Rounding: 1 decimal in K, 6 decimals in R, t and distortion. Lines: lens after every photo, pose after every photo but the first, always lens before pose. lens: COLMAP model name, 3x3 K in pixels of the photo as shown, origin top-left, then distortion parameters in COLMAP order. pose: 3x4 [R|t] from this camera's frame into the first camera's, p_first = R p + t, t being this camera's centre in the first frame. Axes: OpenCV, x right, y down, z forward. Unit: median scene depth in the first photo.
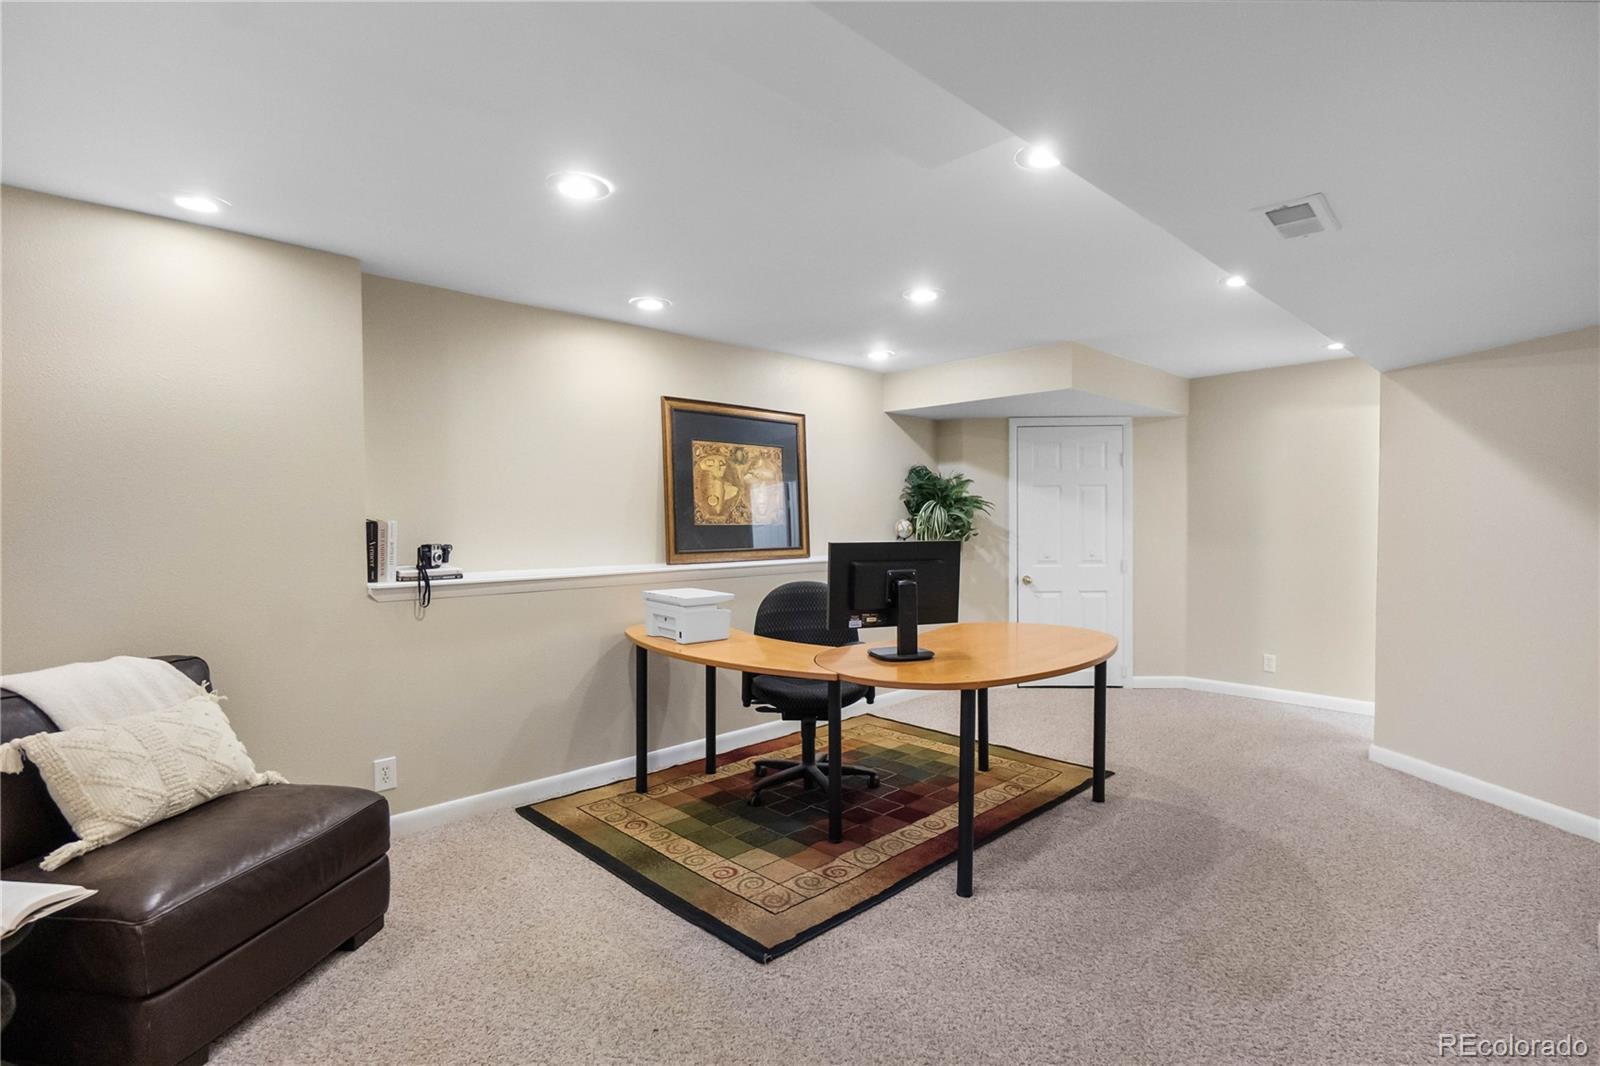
lens RADIAL K [[781.0, 0, 799.4], [0, 781.0, 519.5], [0, 0, 1]] dist [0.007847, 0.001699]
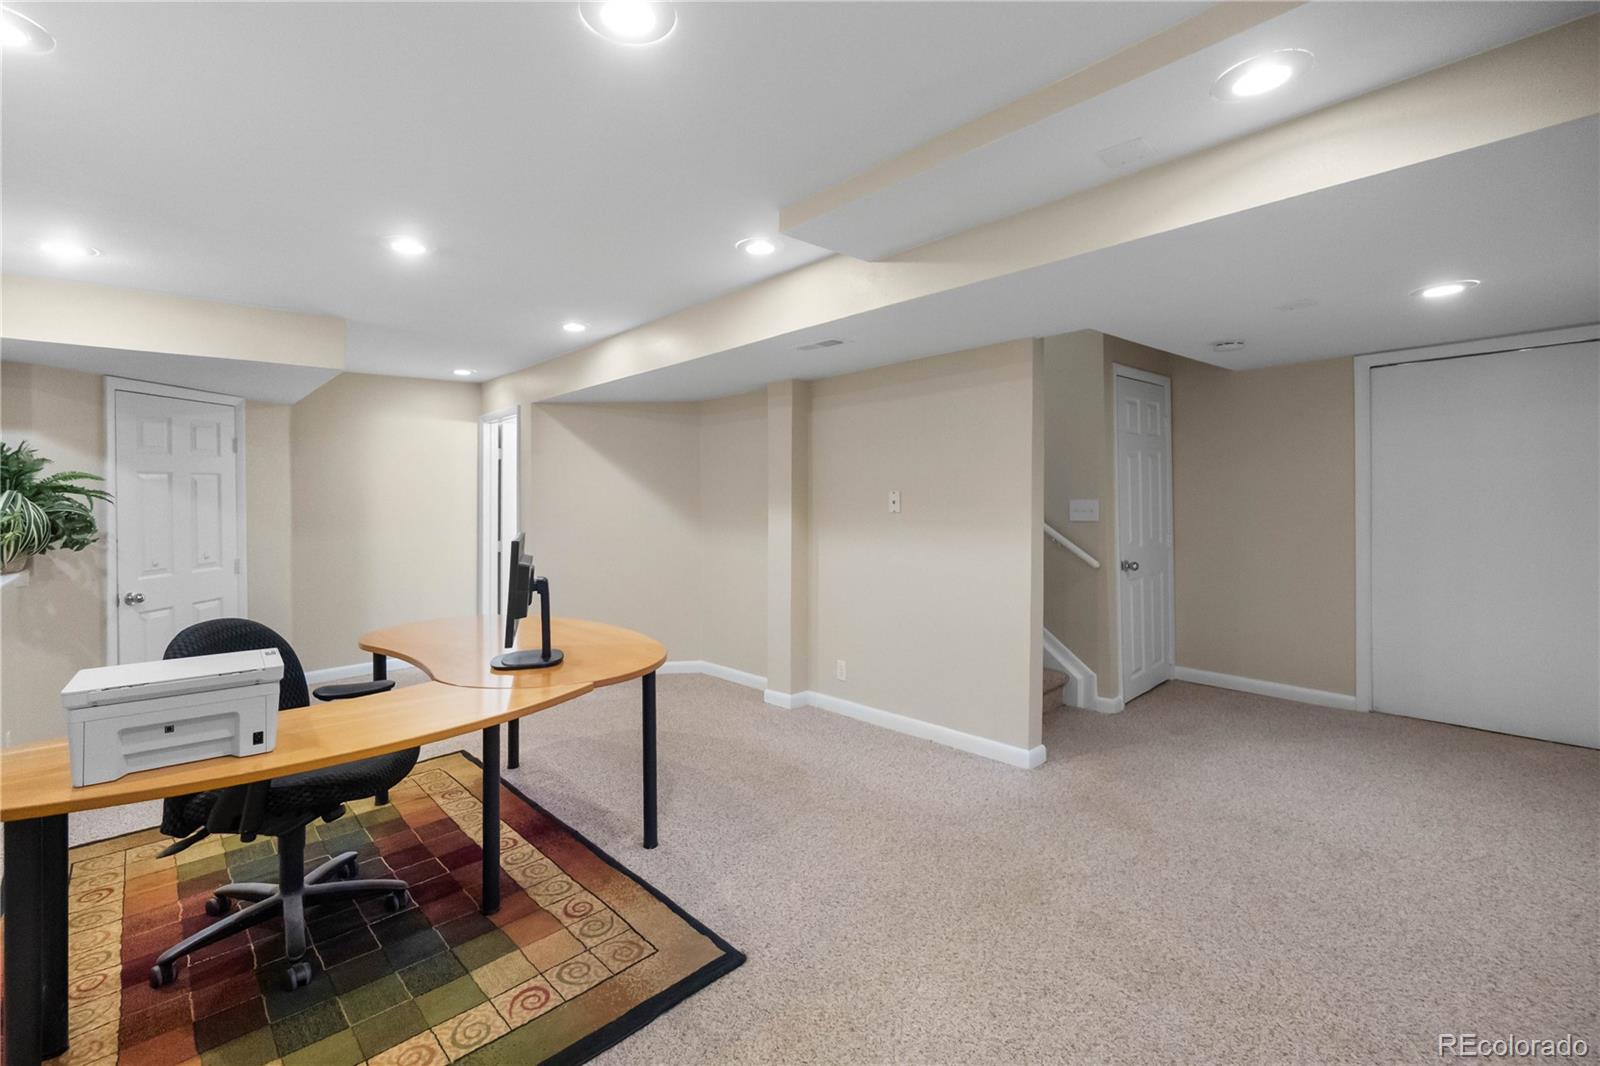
lens RADIAL K [[706.9, 0, 789.2], [0, 706.9, 509.4], [0, 0, 1]] dist [-0.006385, 0.002349]
pose [[0.003826, -0.012613, 0.999913, -0.606697], [0.016146, 0.999791, 0.012550, -0.008868], [-0.999862, 0.016097, 0.004029, 0.606872]]
